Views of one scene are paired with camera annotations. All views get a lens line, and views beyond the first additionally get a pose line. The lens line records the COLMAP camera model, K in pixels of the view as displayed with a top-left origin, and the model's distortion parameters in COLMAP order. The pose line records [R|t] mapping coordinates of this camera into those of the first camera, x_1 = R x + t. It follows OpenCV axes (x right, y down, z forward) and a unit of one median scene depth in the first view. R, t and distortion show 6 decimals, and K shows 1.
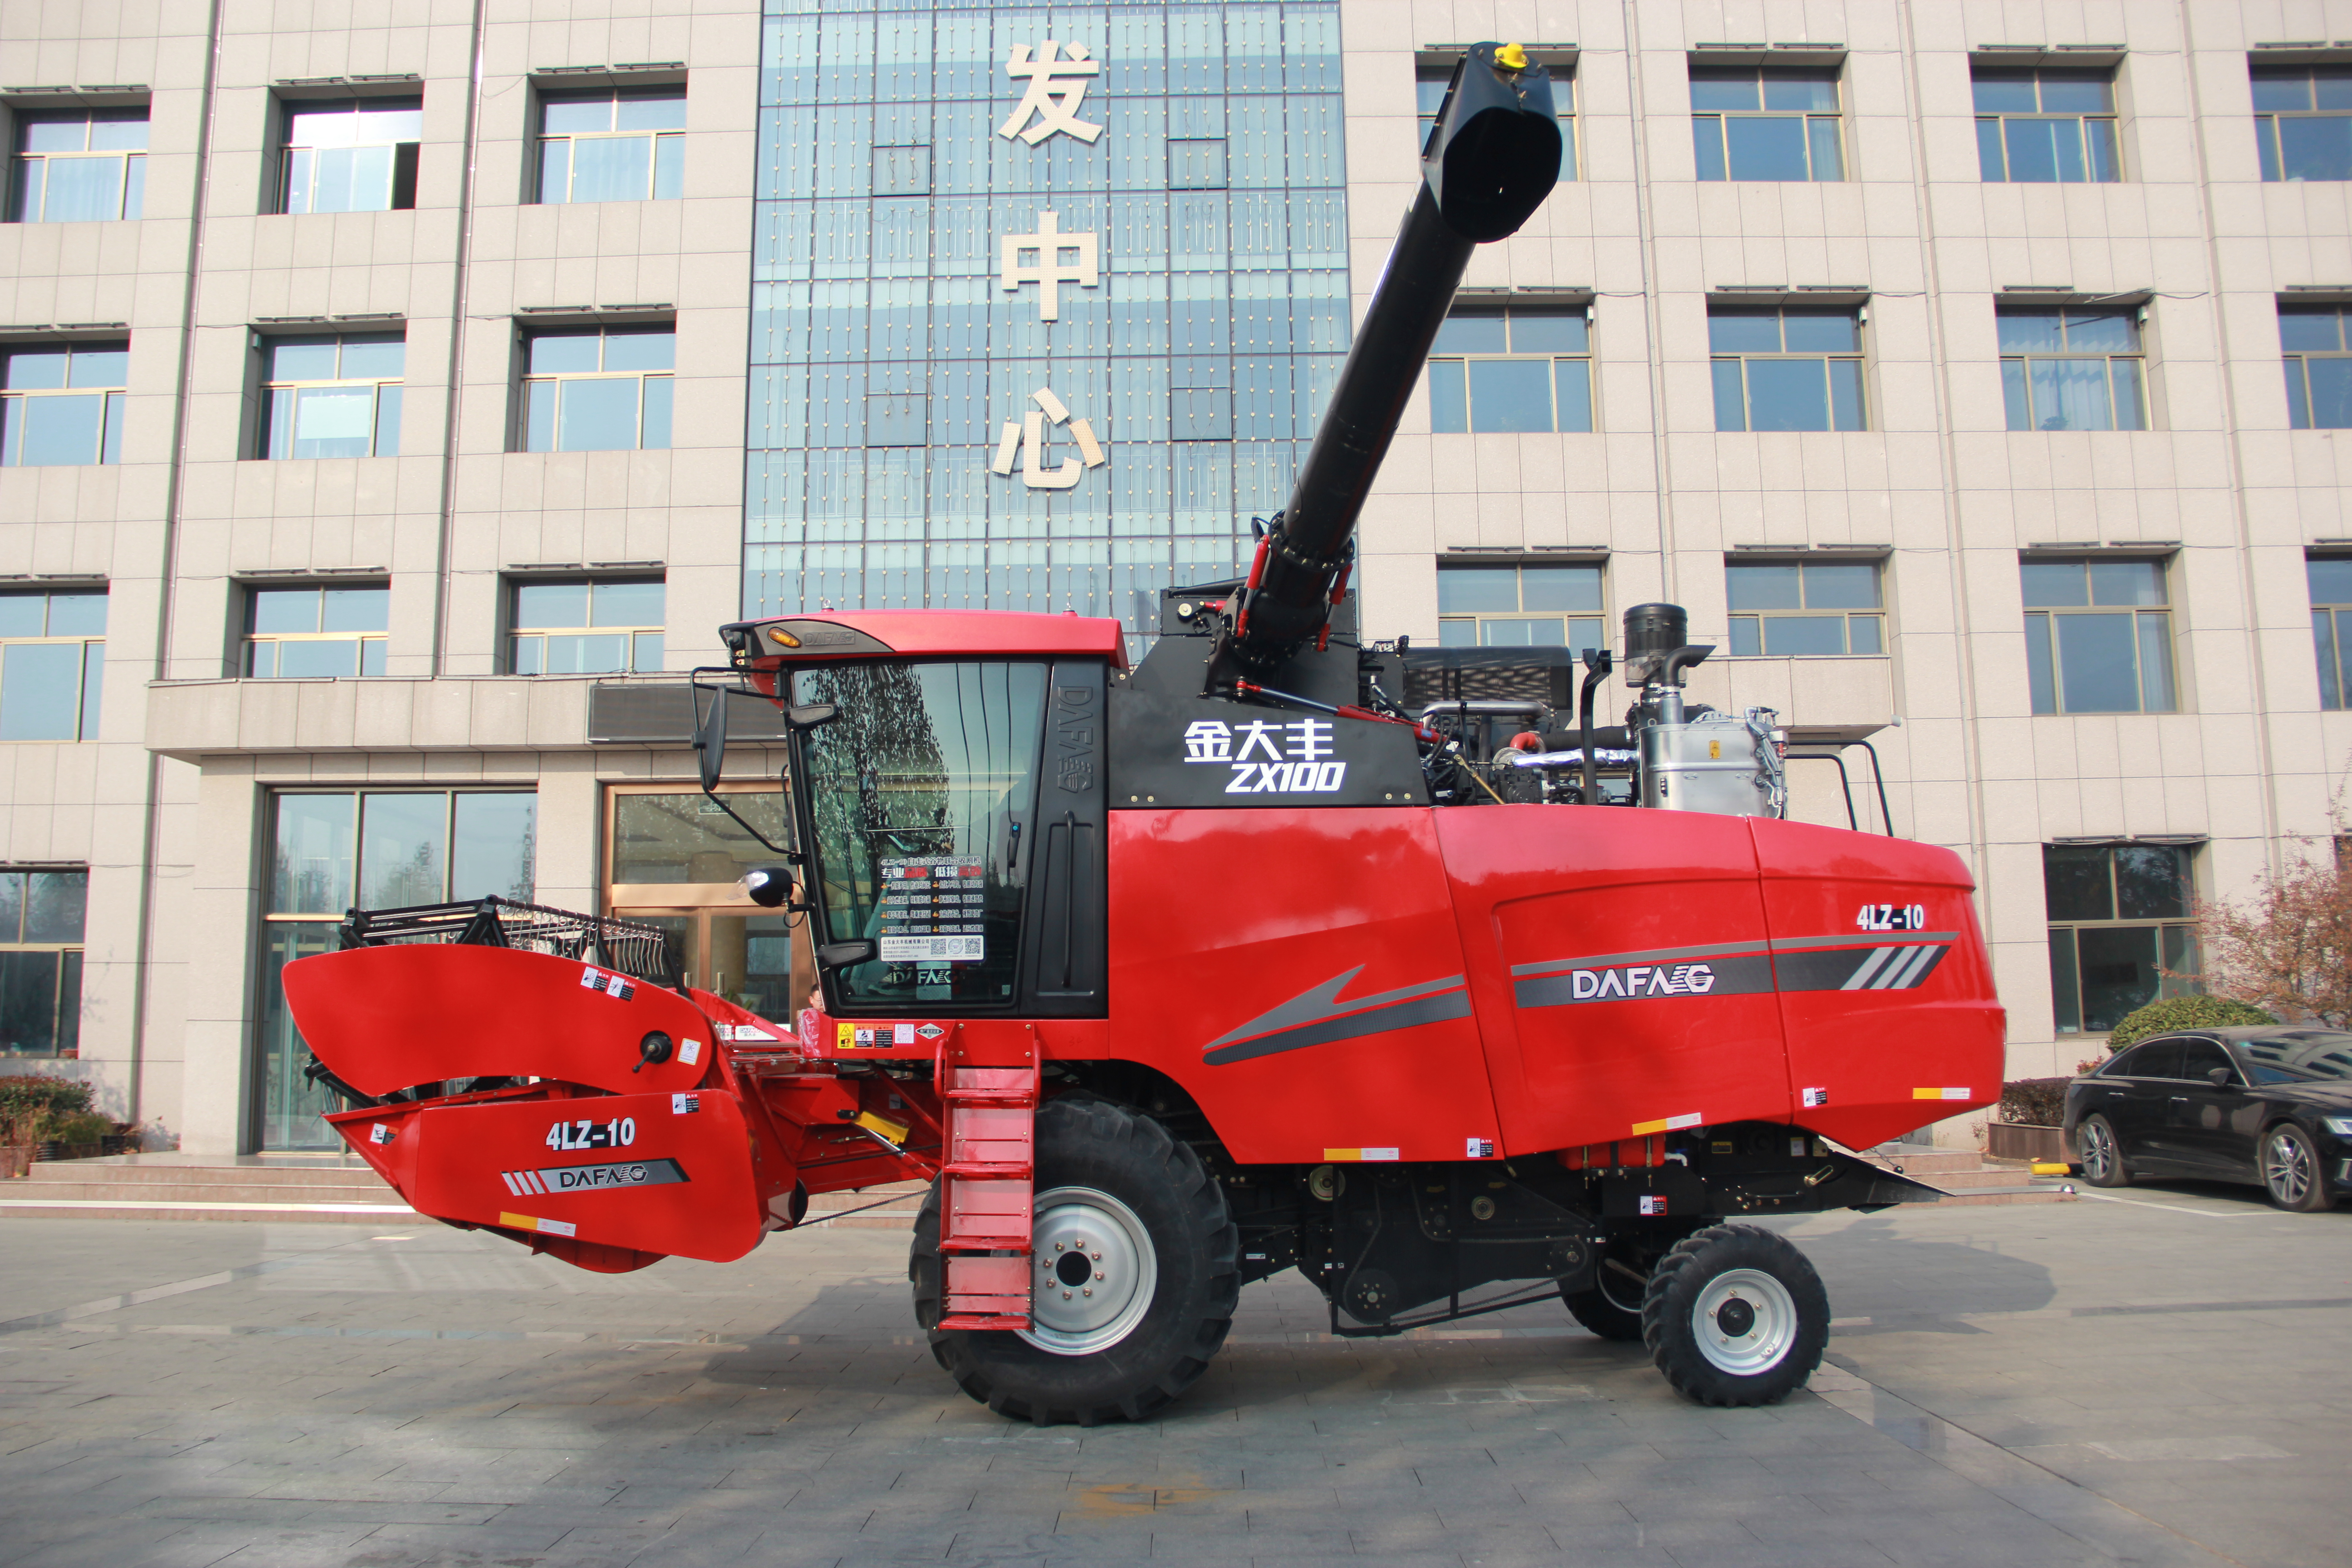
lens RADIAL K [[1984.2, 0, 1172.9], [0, 1984.2, 710.5], [0, 0, 1]] dist [-0.161206, 0.127688]
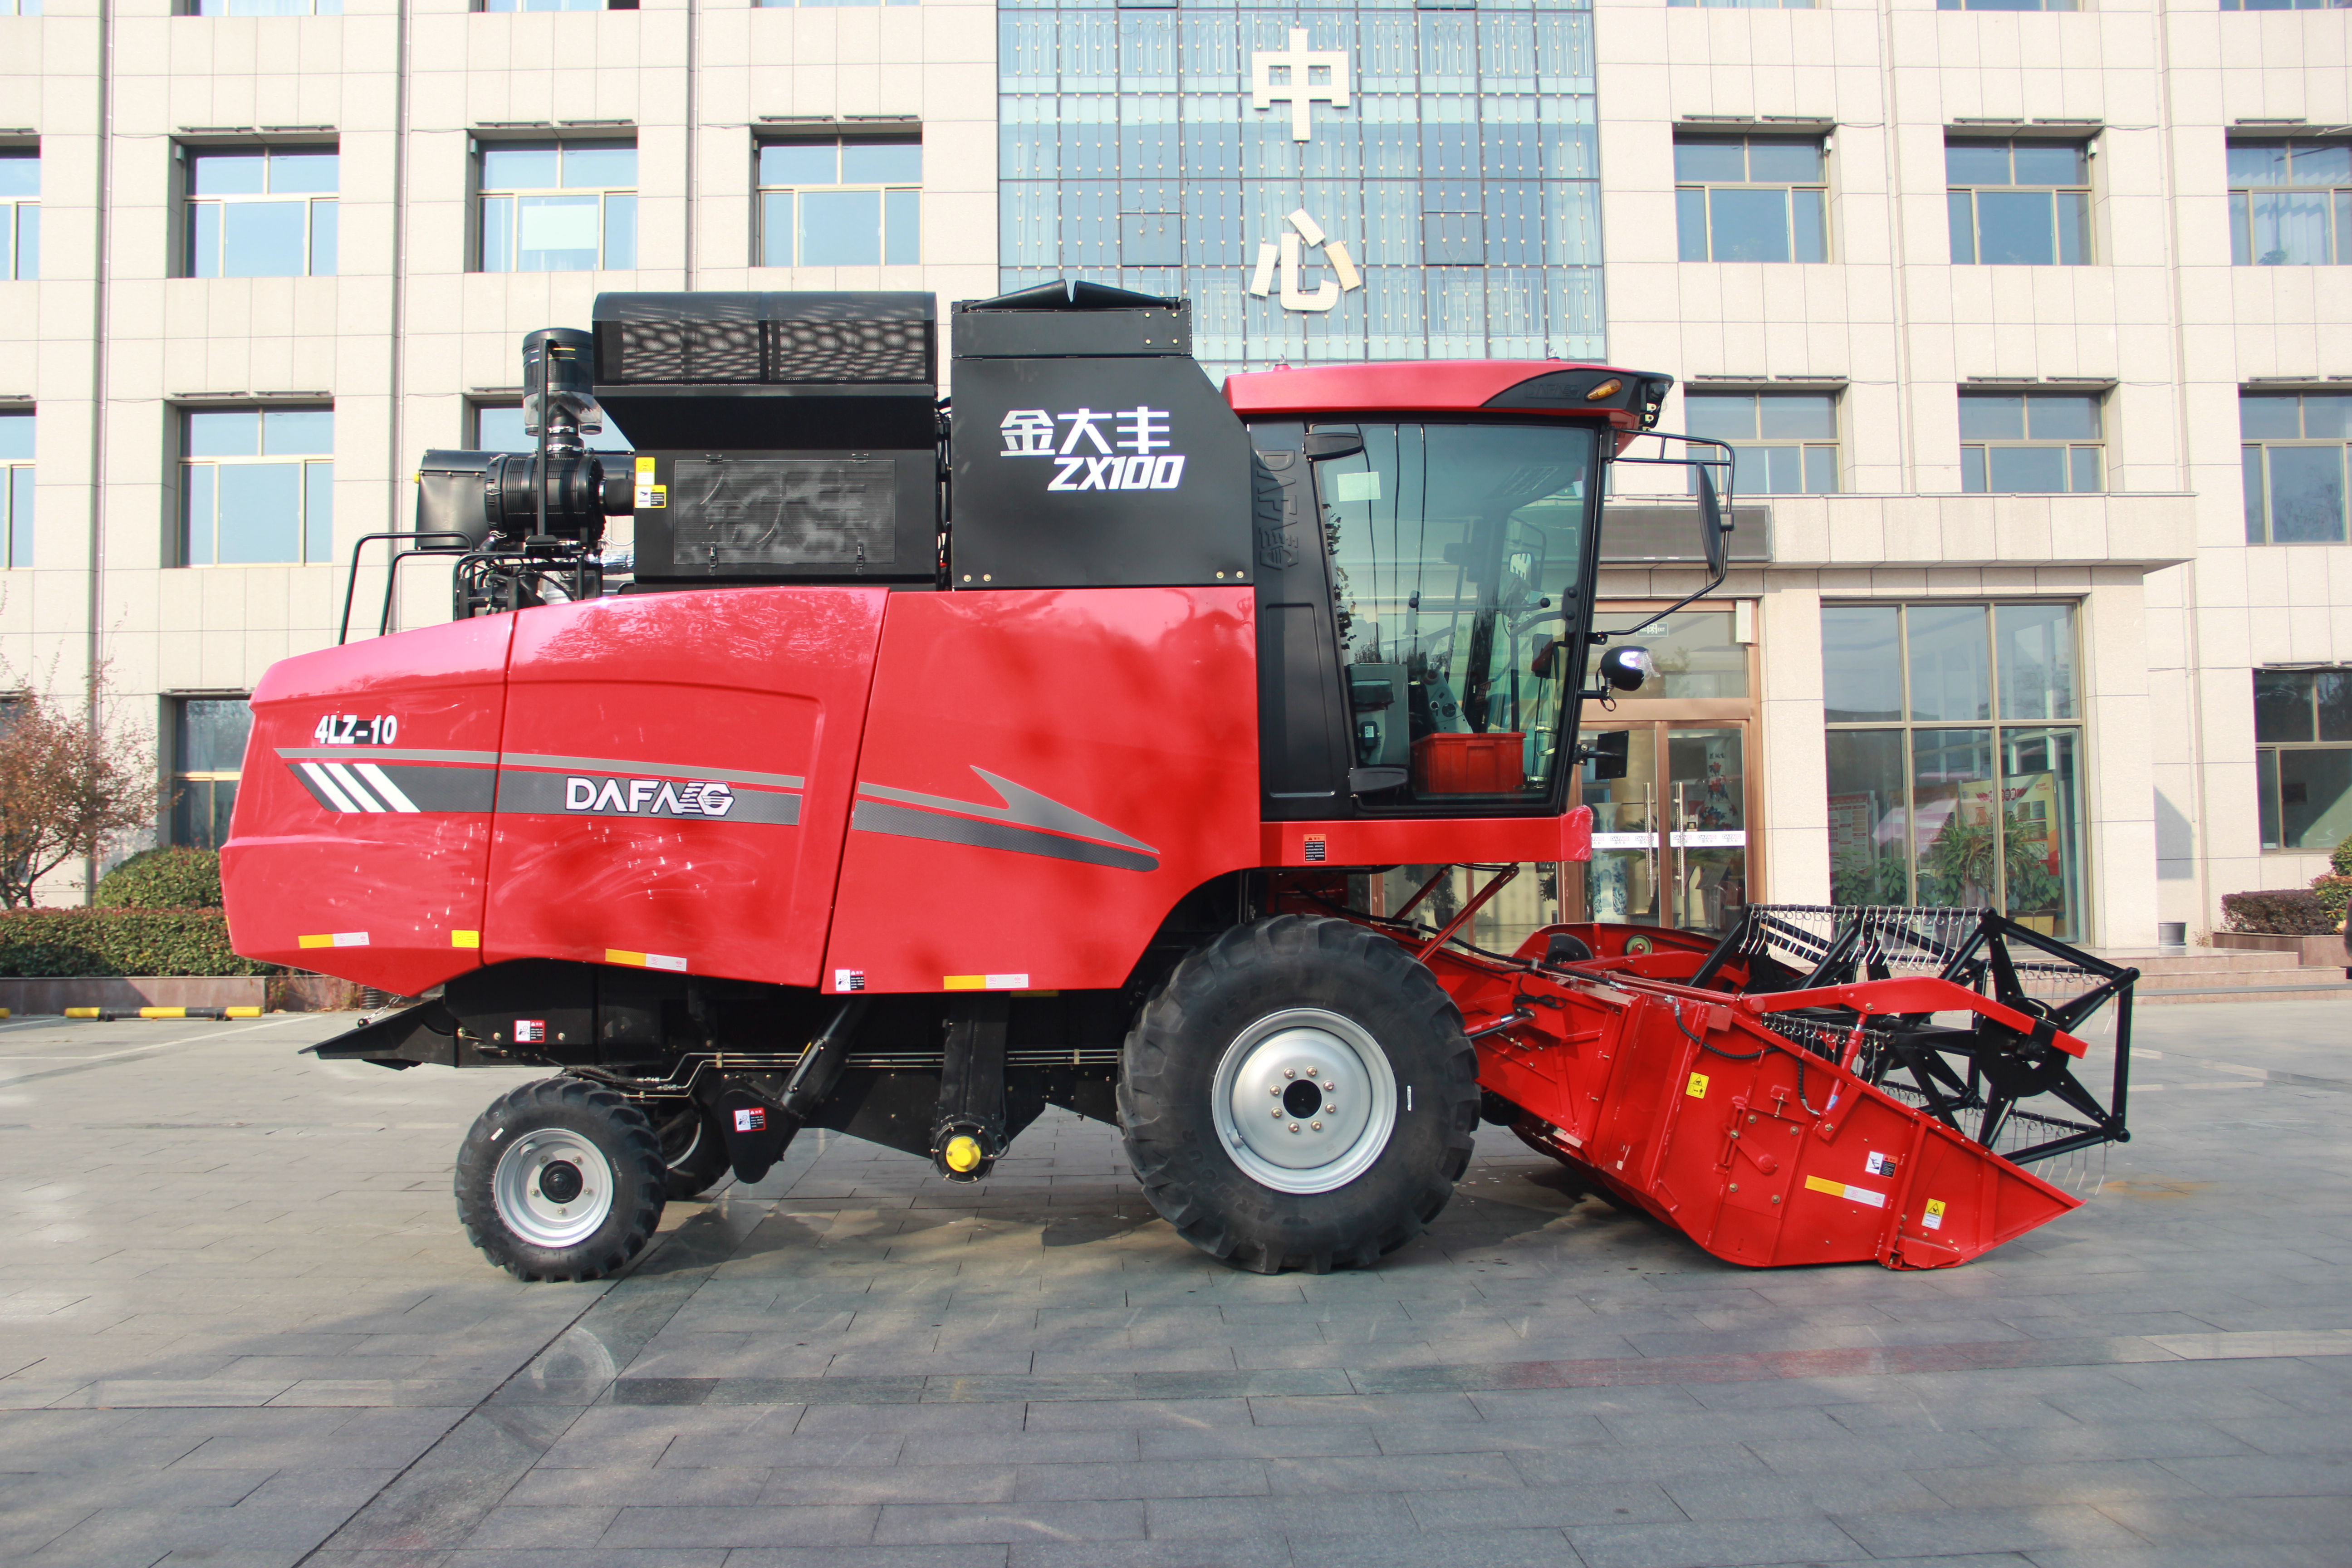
lens RADIAL K [[1940.9, 0, 1098.5], [0, 1940.9, 749.8], [0, 0, 1]] dist [-0.124940, 0.124361]
pose [[0.999217, -0.001233, 0.039557, -0.203599], [-0.003143, 0.993886, 0.110367, 0.001996], [-0.039451, -0.110405, 0.993103, 0.005537]]
